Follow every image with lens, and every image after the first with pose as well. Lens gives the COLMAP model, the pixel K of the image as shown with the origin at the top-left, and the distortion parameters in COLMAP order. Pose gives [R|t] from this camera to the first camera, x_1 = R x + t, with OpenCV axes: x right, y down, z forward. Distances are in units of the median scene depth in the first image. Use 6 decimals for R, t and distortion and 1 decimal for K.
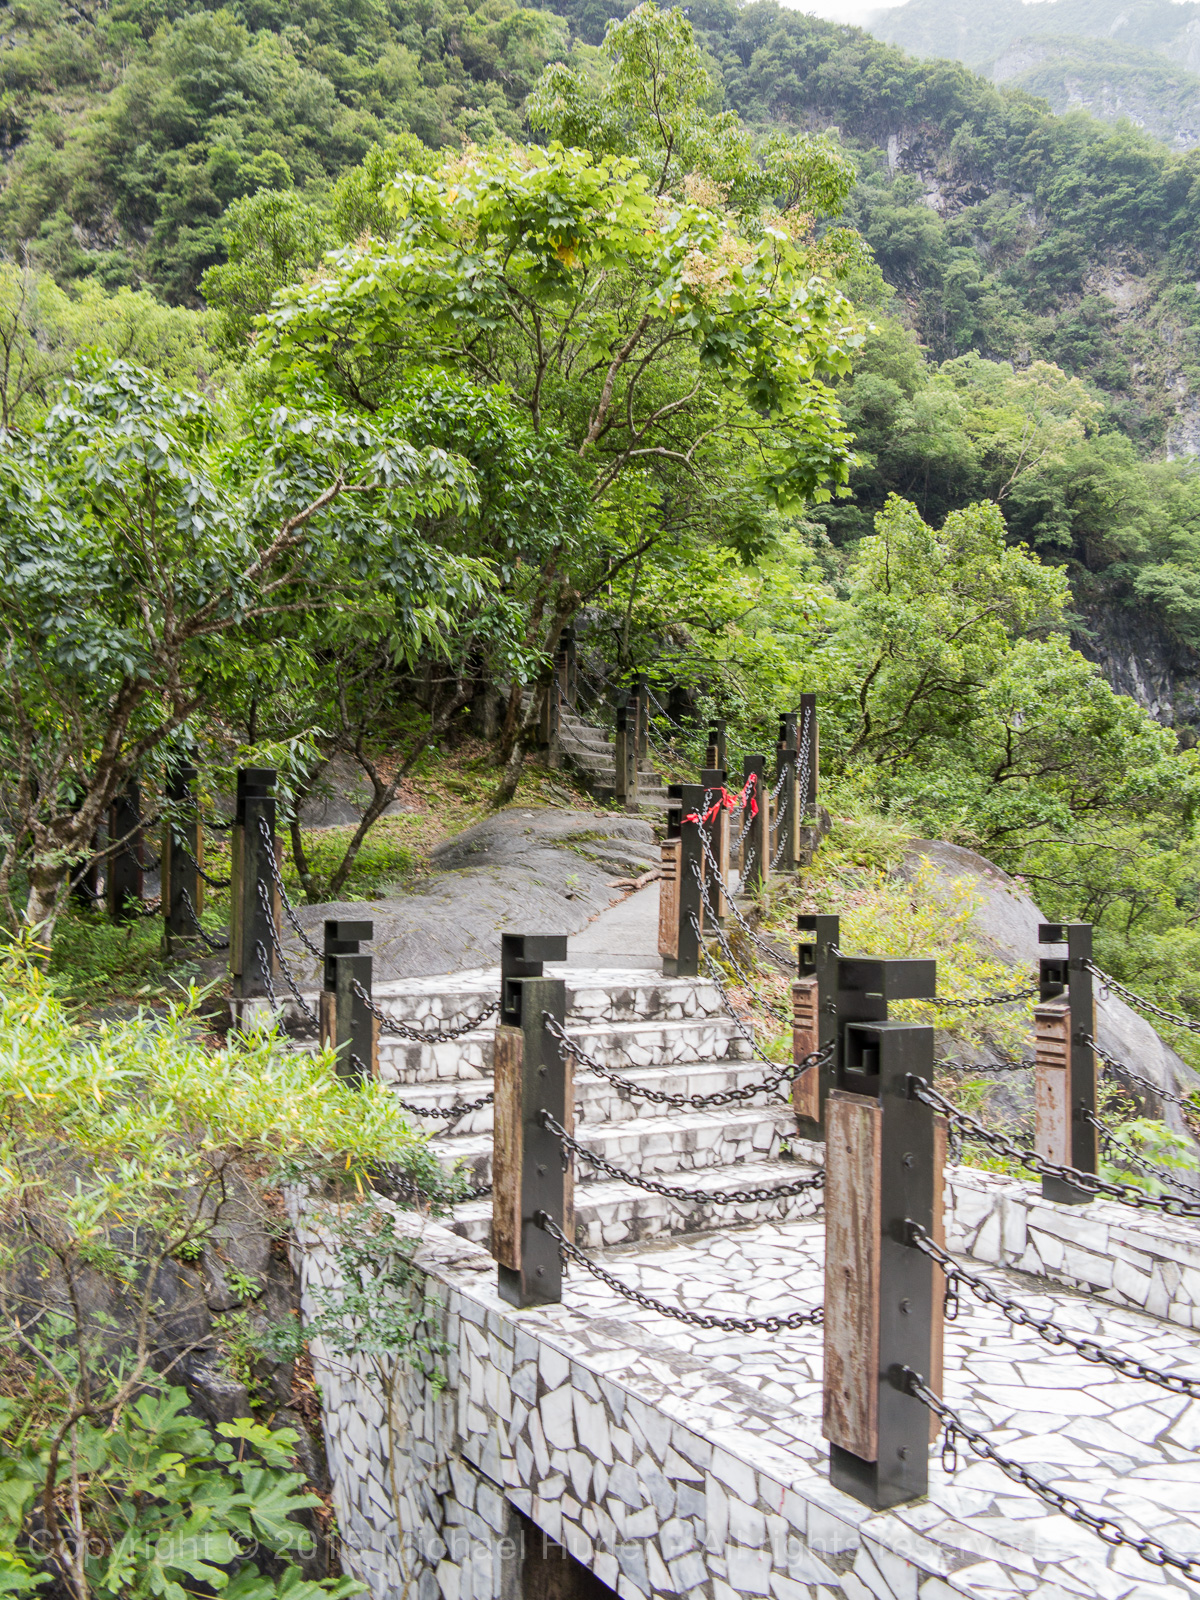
lens RADIAL K [[1317.7, 0, 597.2], [0, 1317.7, 797.9], [0, 0, 1]] dist [-0.045510, 0.019602]
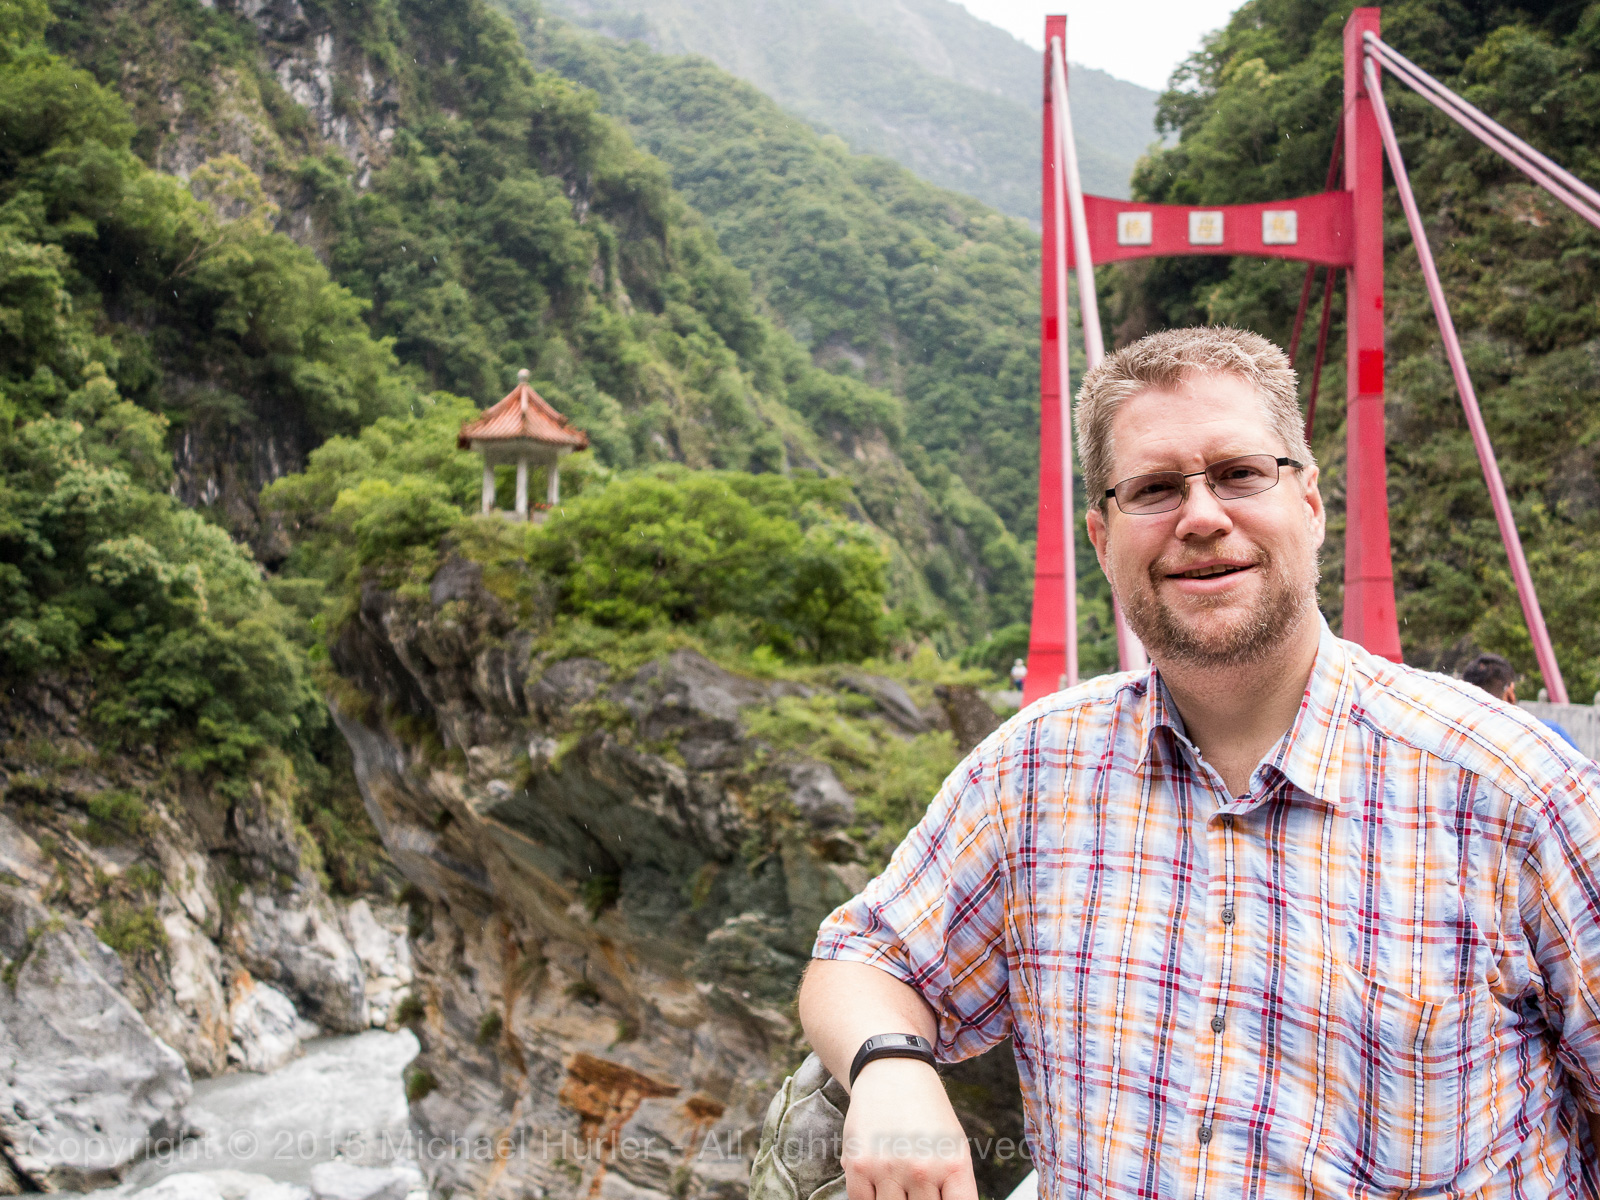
lens RADIAL K [[1793.9, 0, 796.5], [0, 1793.9, 599.4], [0, 0, 1]] dist [-0.072422, 0.000000]
pose [[0.633459, 0.032971, 0.773073, -0.216453], [-0.063234, 0.997956, 0.009252, -0.007854], [-0.771188, -0.054746, 0.634249, -0.133643]]
